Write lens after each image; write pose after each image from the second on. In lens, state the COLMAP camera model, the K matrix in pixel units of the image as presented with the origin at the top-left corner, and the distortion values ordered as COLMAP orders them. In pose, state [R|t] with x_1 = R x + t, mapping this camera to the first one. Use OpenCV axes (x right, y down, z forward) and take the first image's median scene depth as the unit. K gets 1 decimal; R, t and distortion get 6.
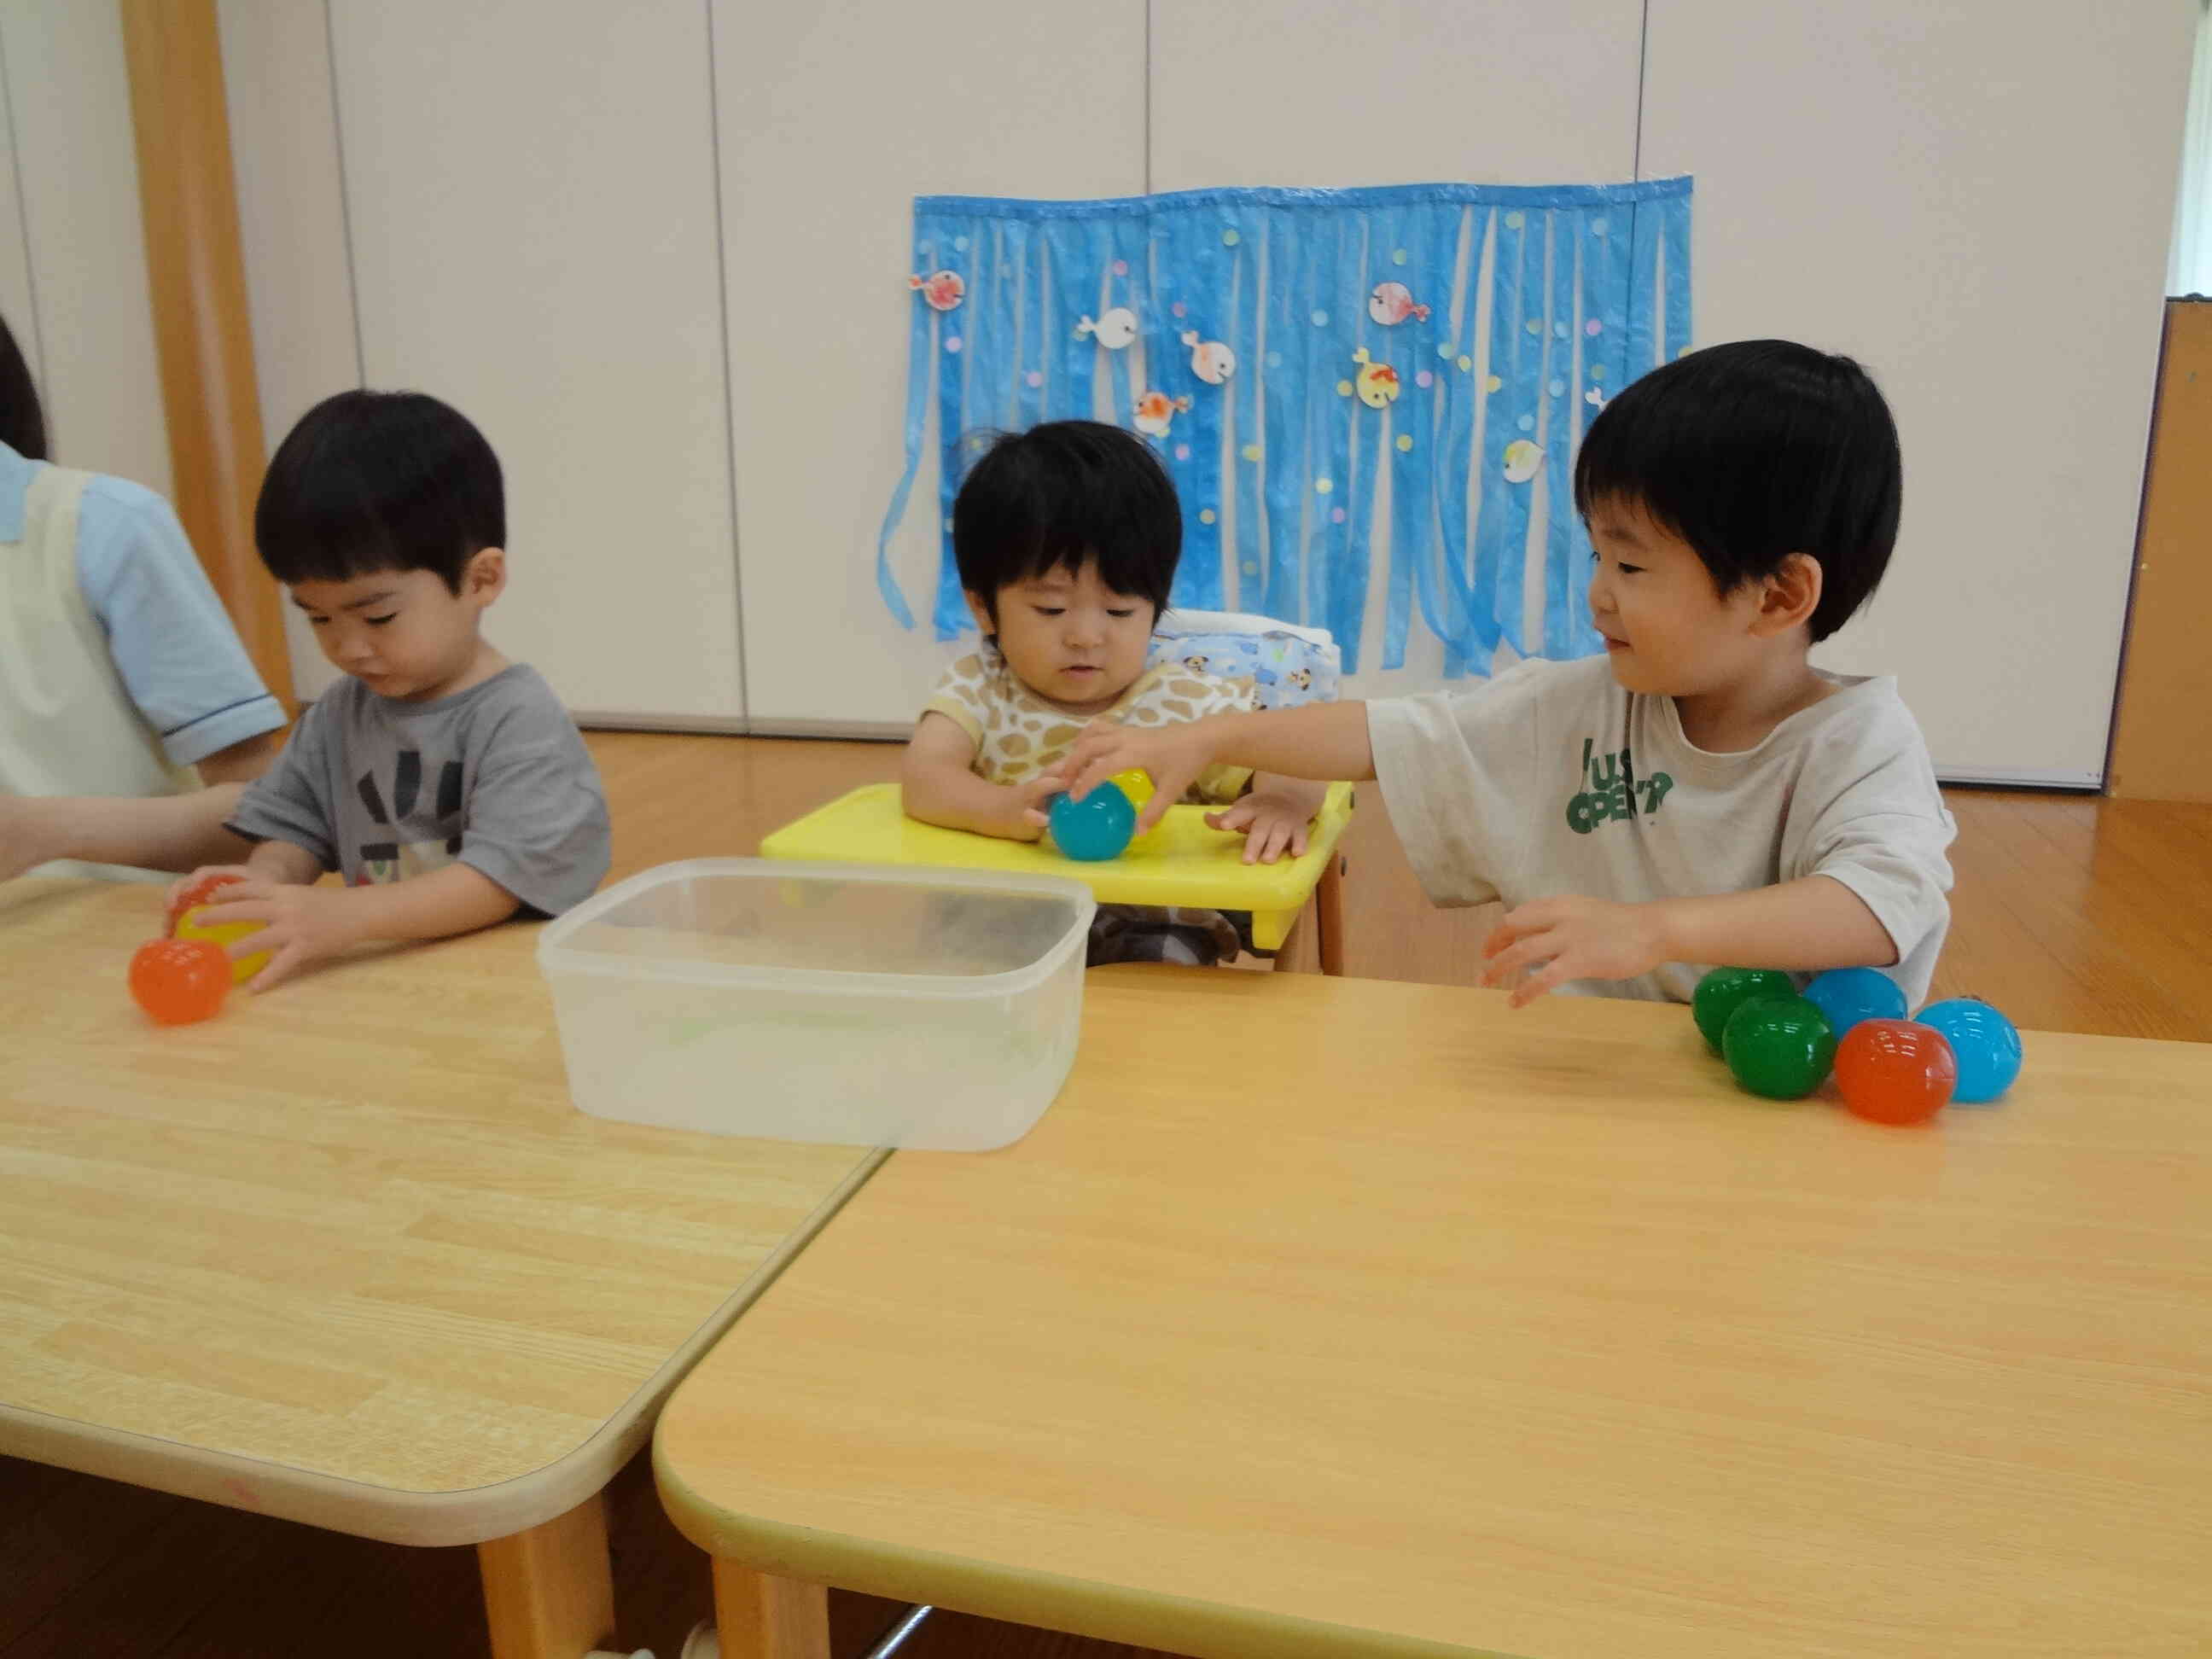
lens RADIAL K [[1620.2, 0, 1056.3], [0, 1620.2, 821.4], [0, 0, 1]] dist [-0.048602, -0.005213]
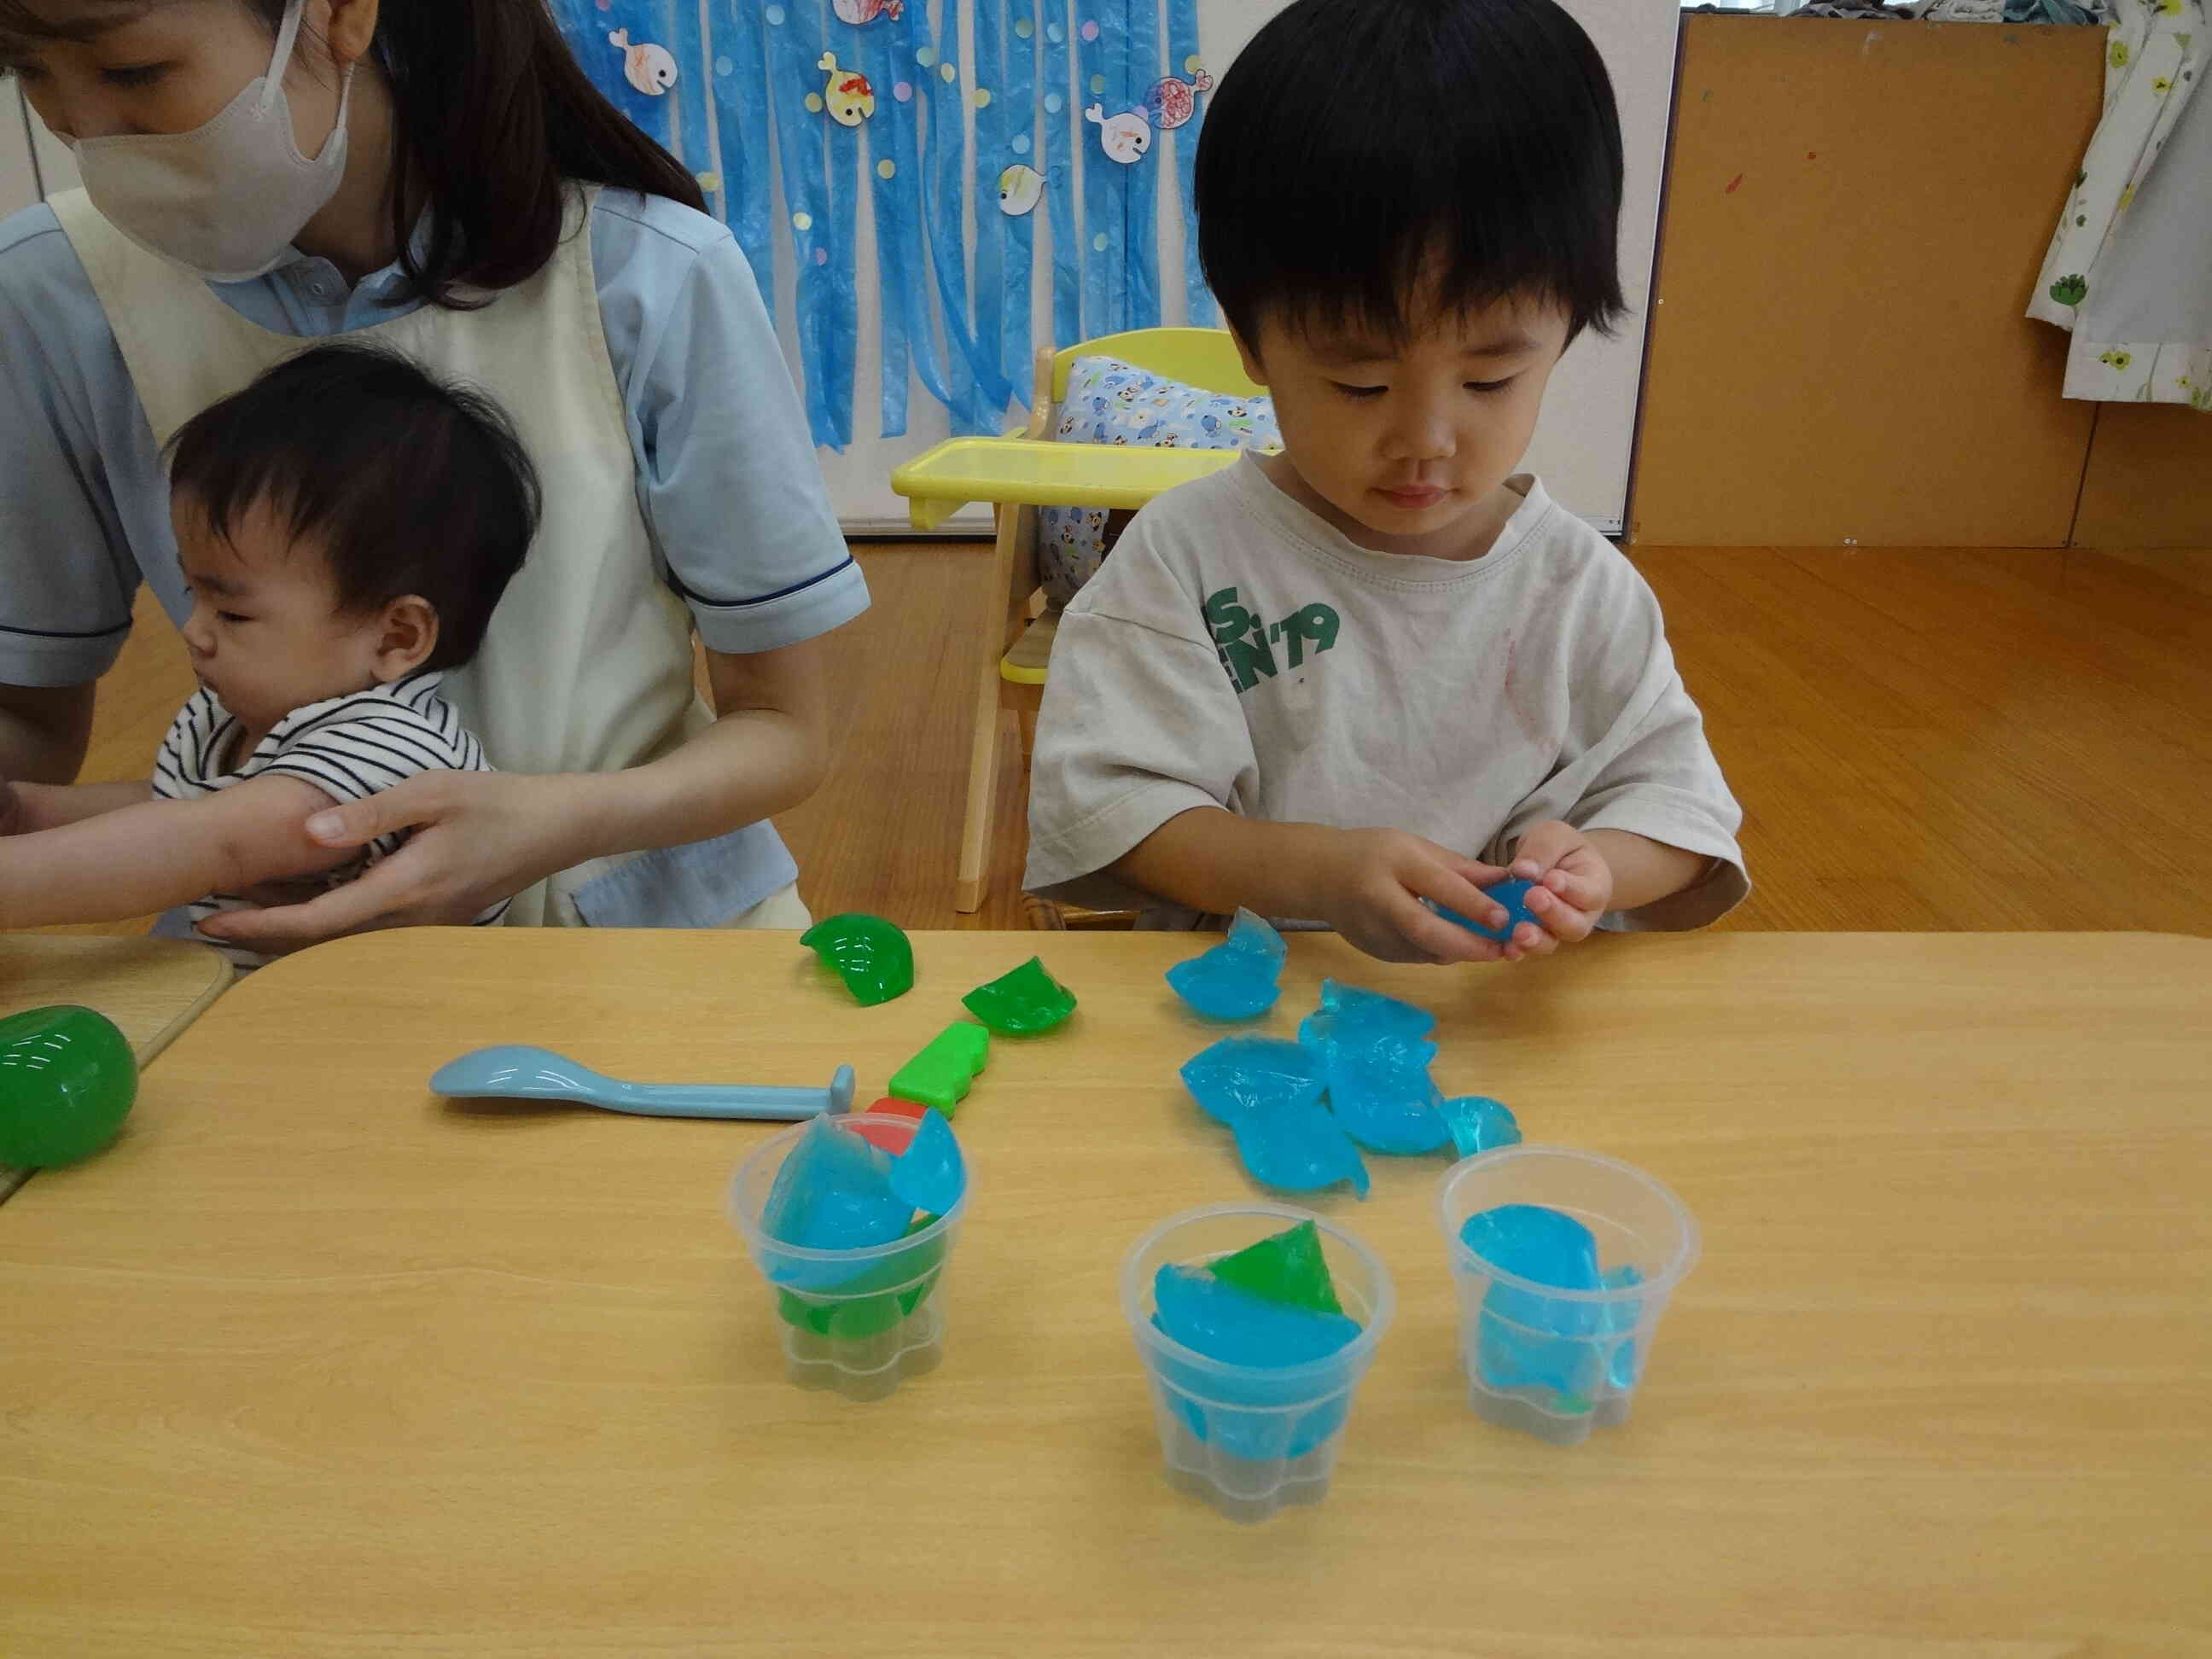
lens RADIAL K [[1620.2, 0, 1109.3], [0, 1620.2, 821.2], [0, 0, 1]] dist [-0.048602, -0.005213]
pose [[0.945139, -0.114444, 0.305965, 0.026801], [0.066778, 0.984533, 0.161976, -0.022938], [-0.319770, -0.132658, 0.938163, 0.112596]]
